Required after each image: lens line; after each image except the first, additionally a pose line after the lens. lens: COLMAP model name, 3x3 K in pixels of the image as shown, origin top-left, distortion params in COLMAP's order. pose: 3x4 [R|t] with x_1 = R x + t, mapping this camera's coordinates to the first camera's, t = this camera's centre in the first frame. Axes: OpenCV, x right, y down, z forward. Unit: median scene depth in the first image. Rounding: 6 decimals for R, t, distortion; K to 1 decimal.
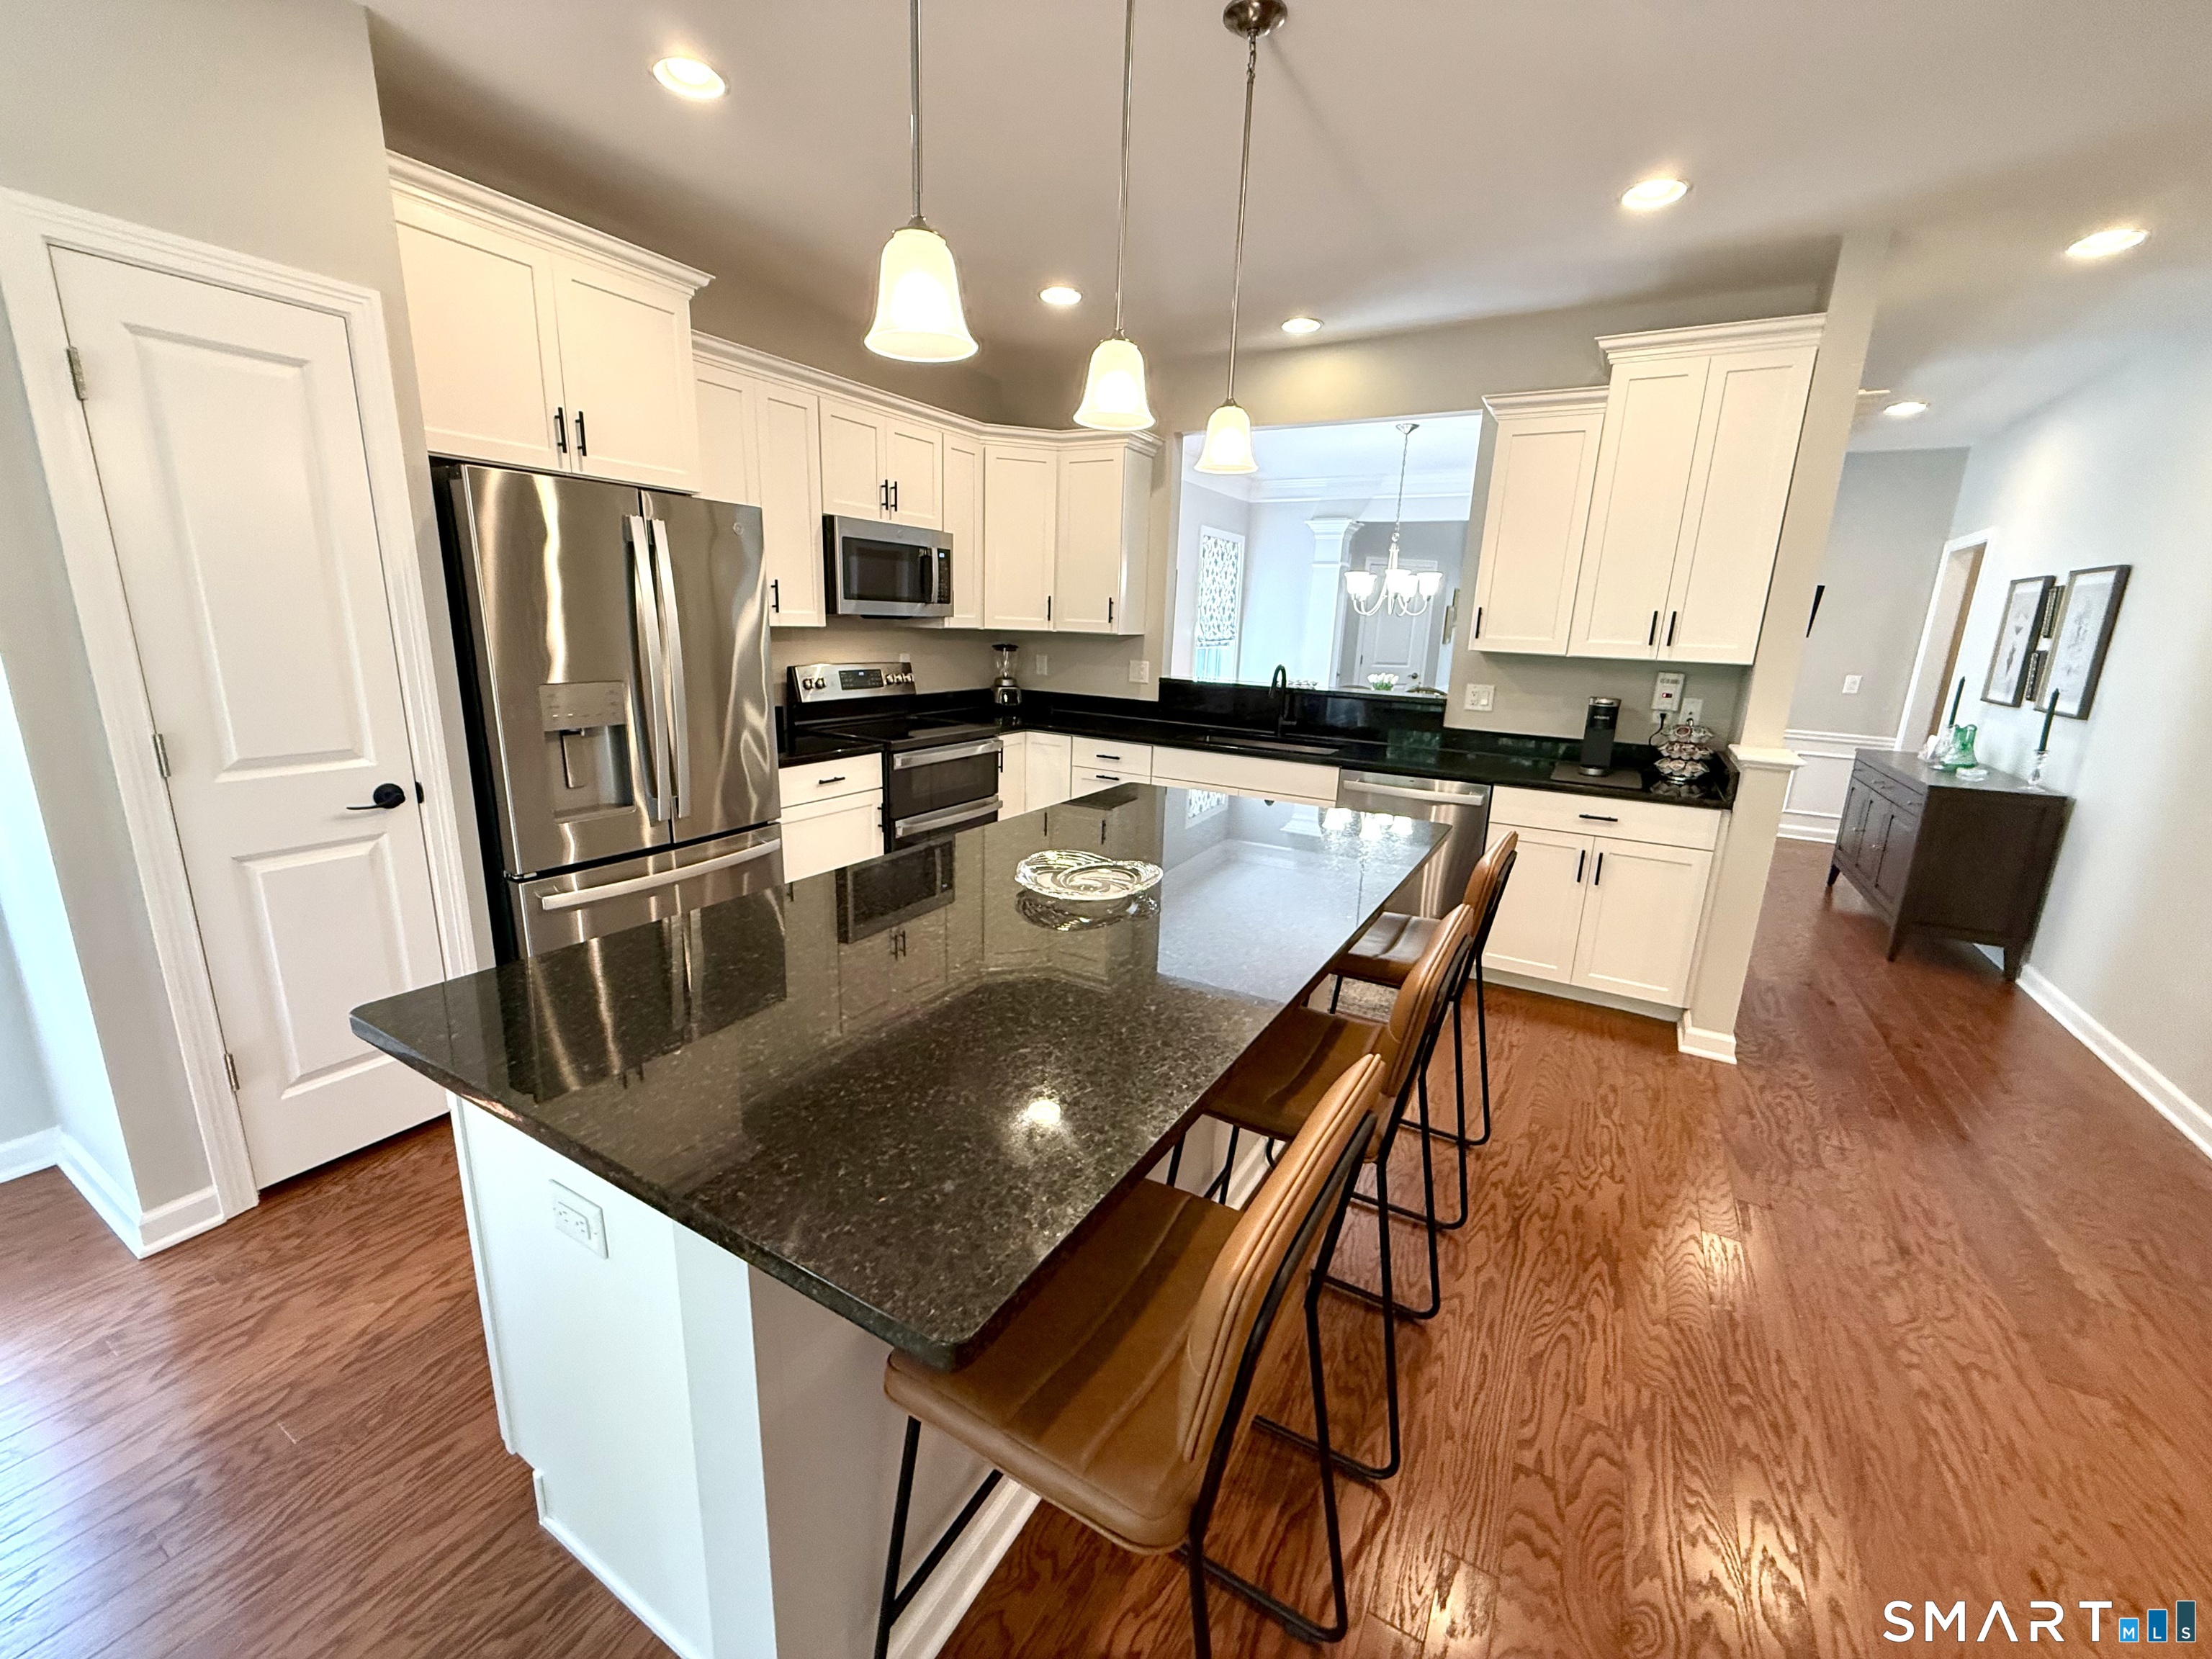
lens RADIAL K [[880.2, 0, 1096.0], [0, 880.2, 831.1], [0, 0, 1]] dist [-0.001120, 0.000331]
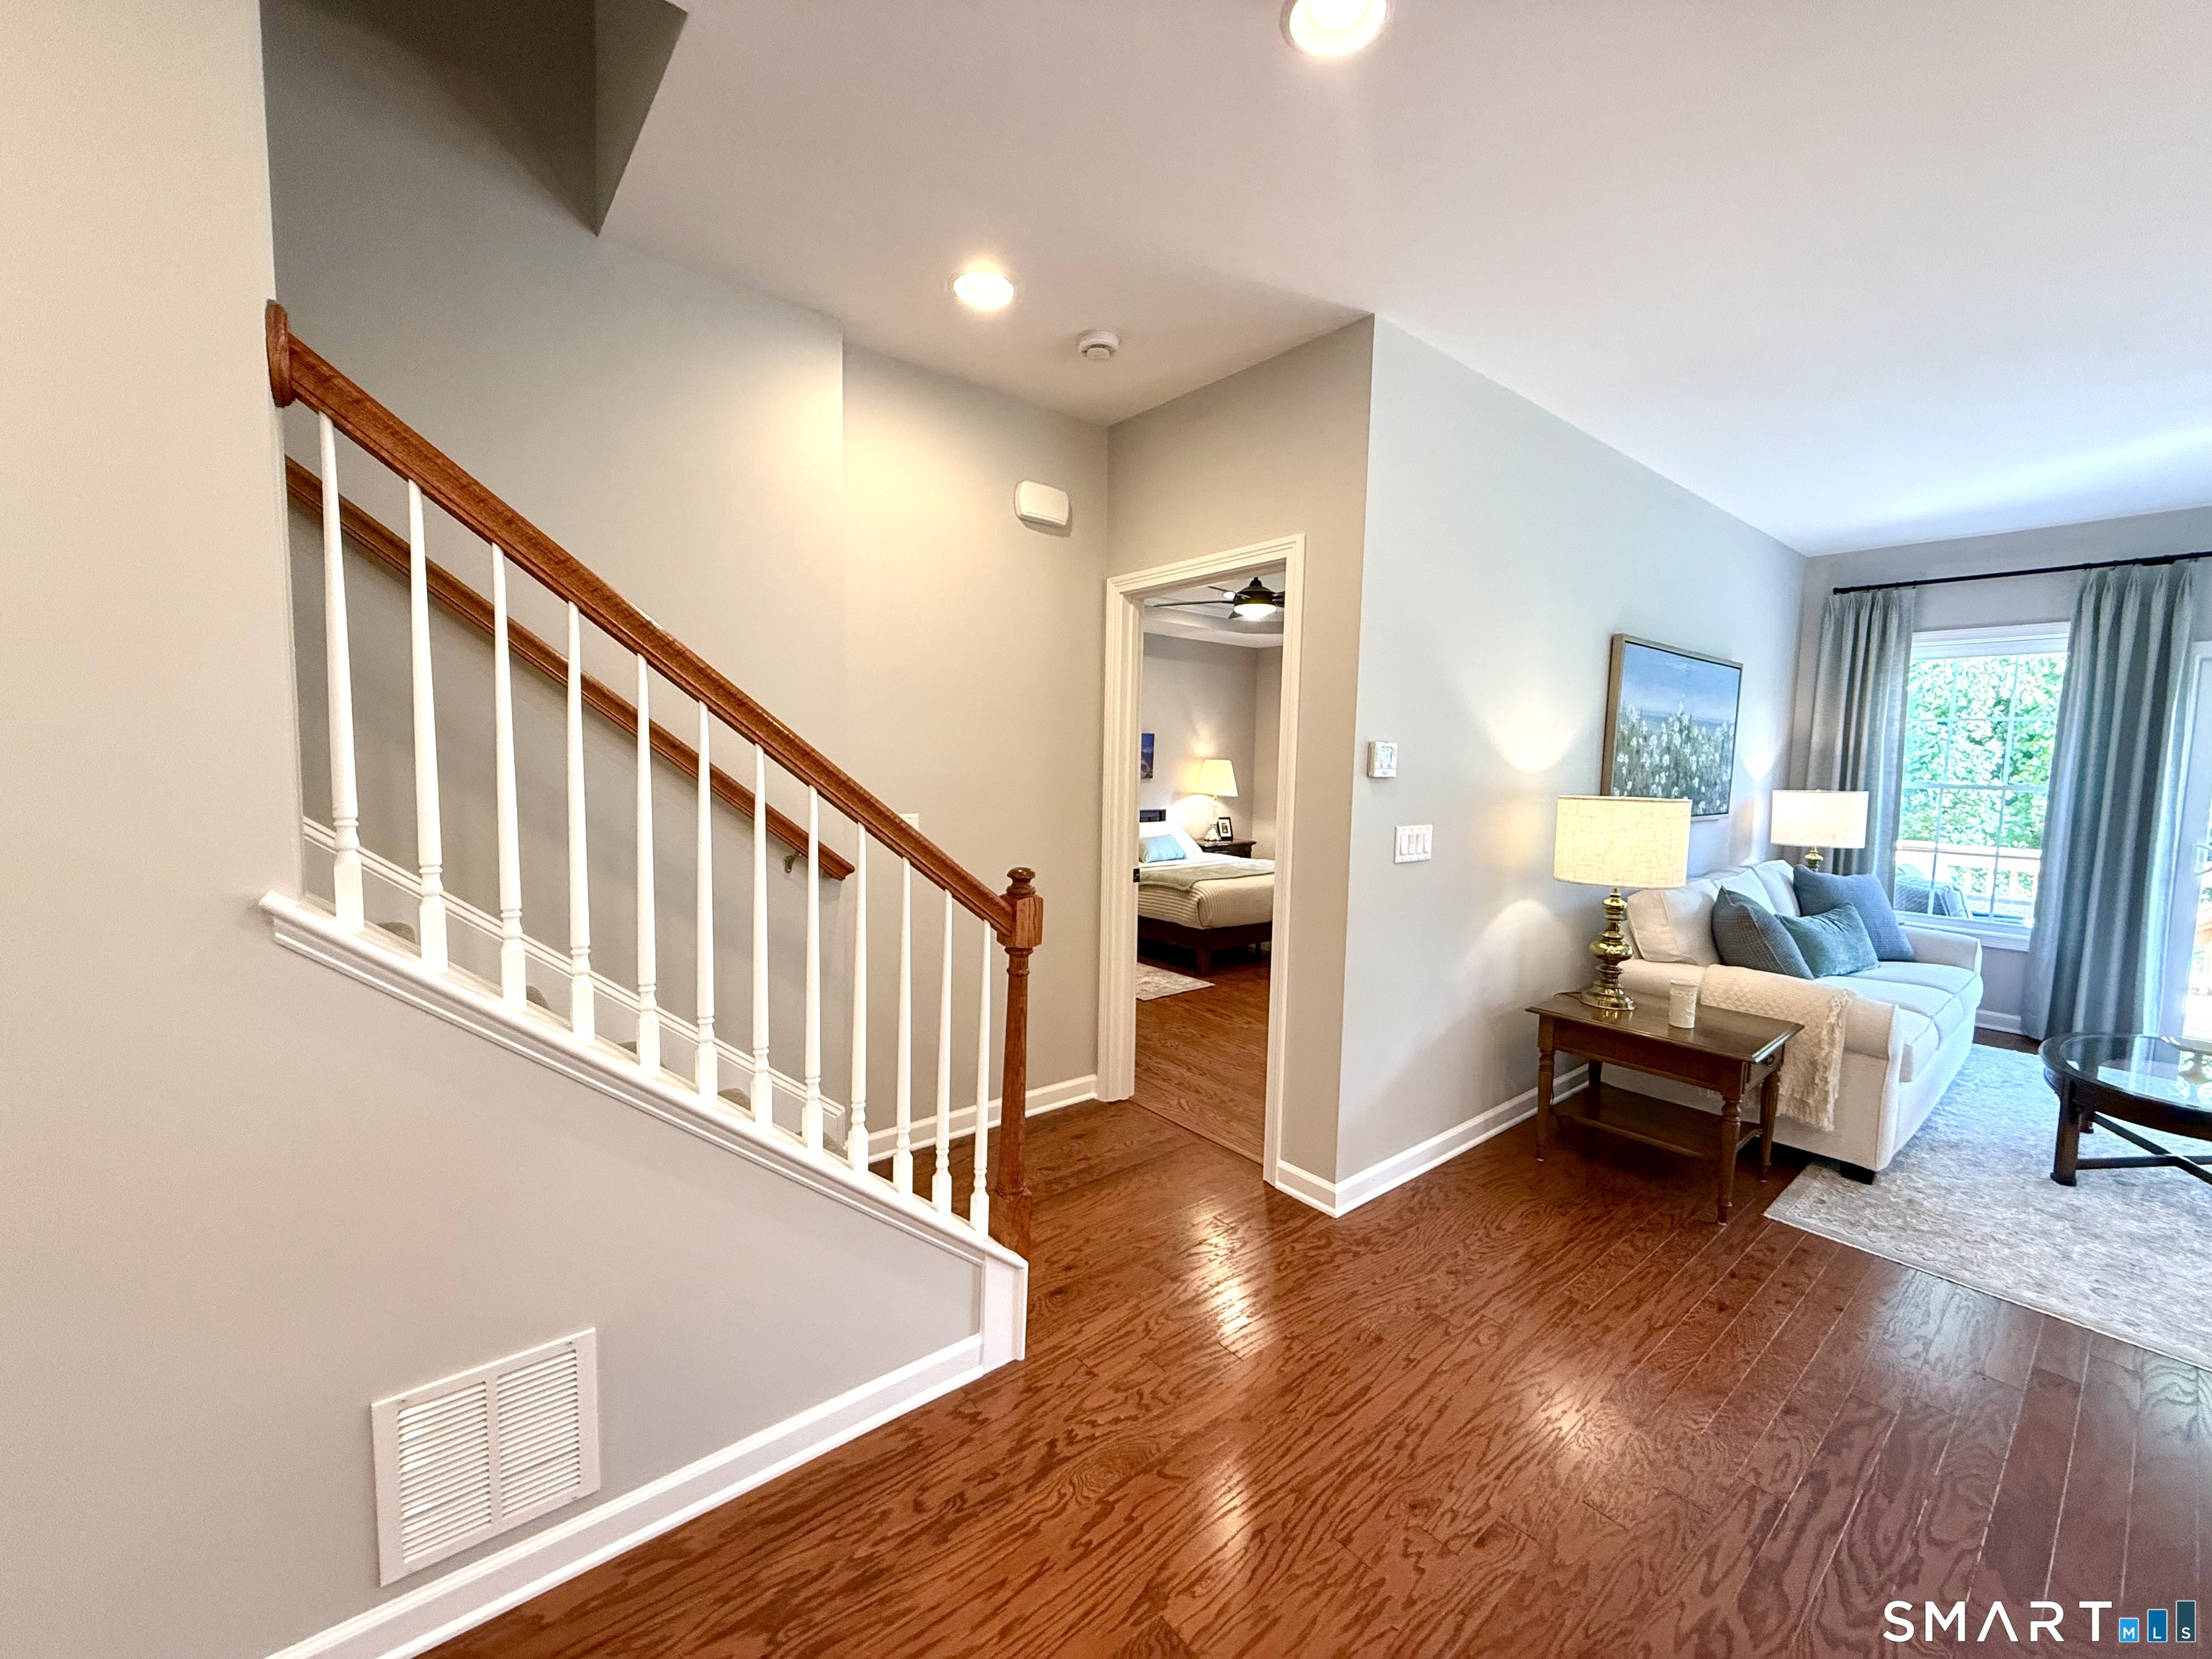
lens RADIAL K [[880.2, 0, 1106.5], [0, 880.2, 828.9], [0, 0, 1]] dist [-0.001120, 0.000331]
pose [[-0.935070, -0.081068, 0.345069, 0.470946], [0.033484, 0.948941, 0.313673, -0.158361], [-0.352879, 0.304860, -0.884611, 0.741615]]
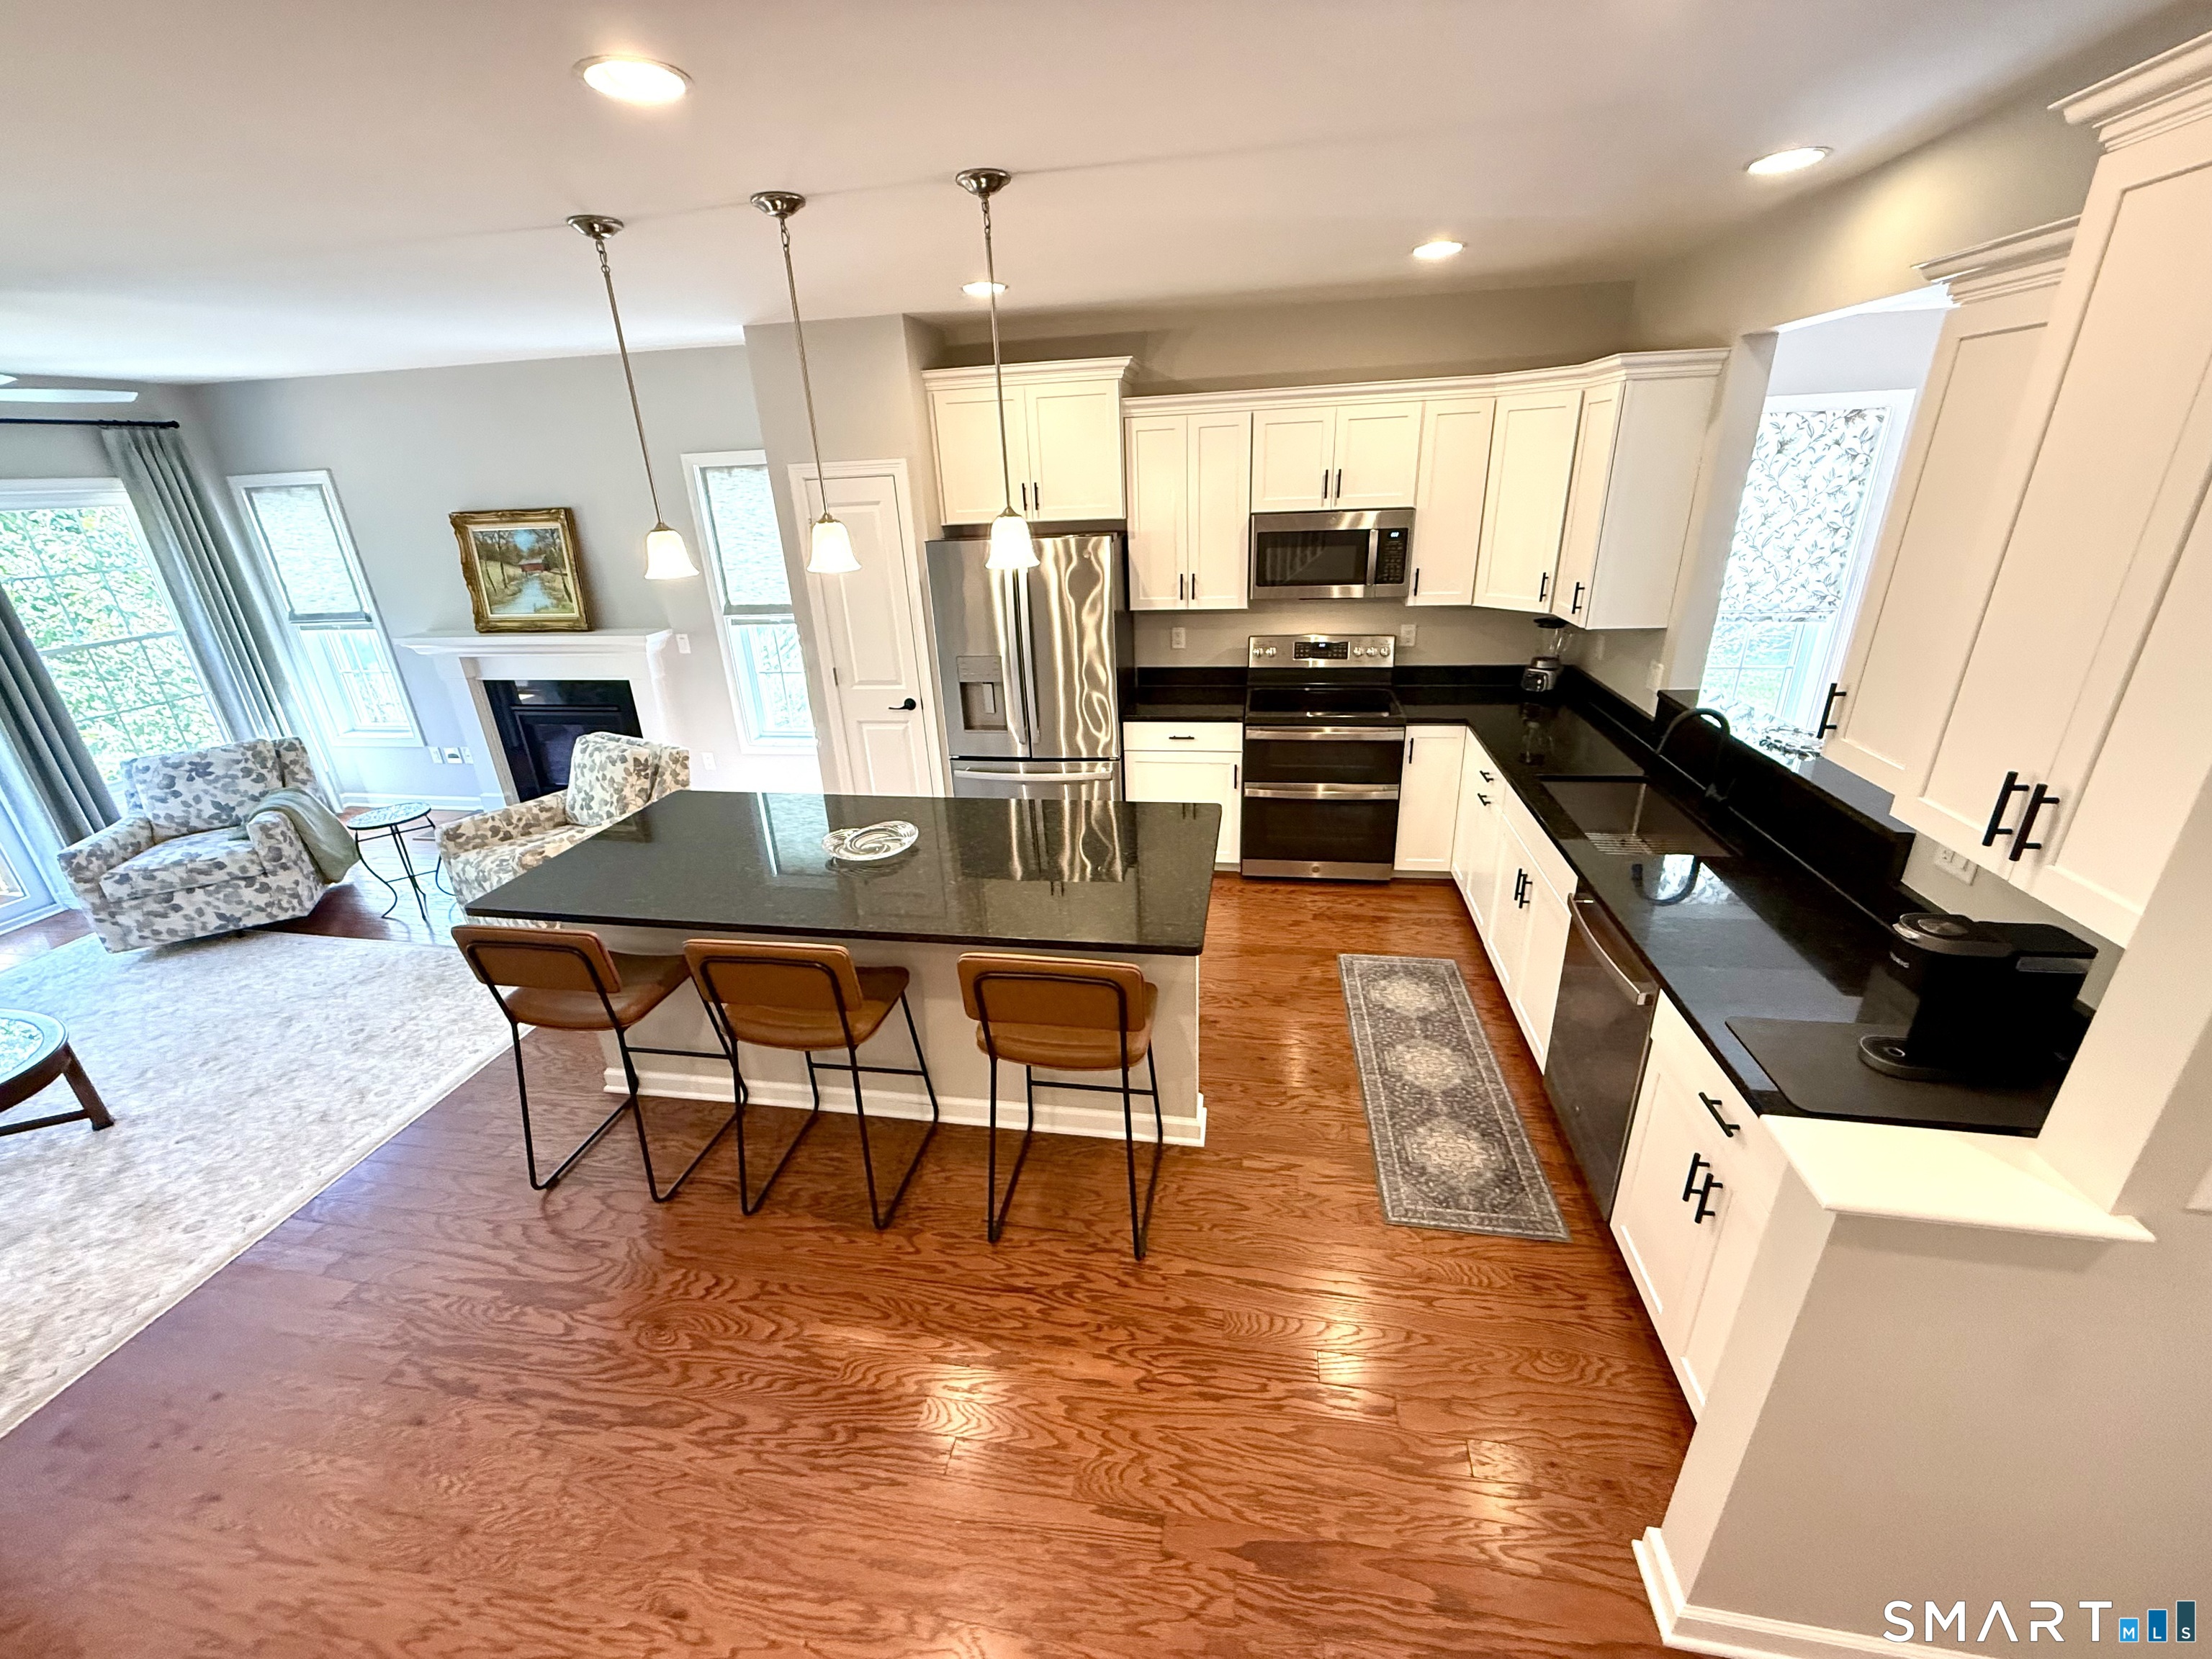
lens RADIAL K [[880.2, 0, 1099.4], [0, 880.2, 830.0], [0, 0, 1]] dist [-0.001120, 0.000331]
pose [[0.348396, 0.309112, -0.884912, 0.787567], [-0.169142, 0.949295, 0.265010, -0.236854], [0.921960, 0.057347, 0.383015, 0.392281]]
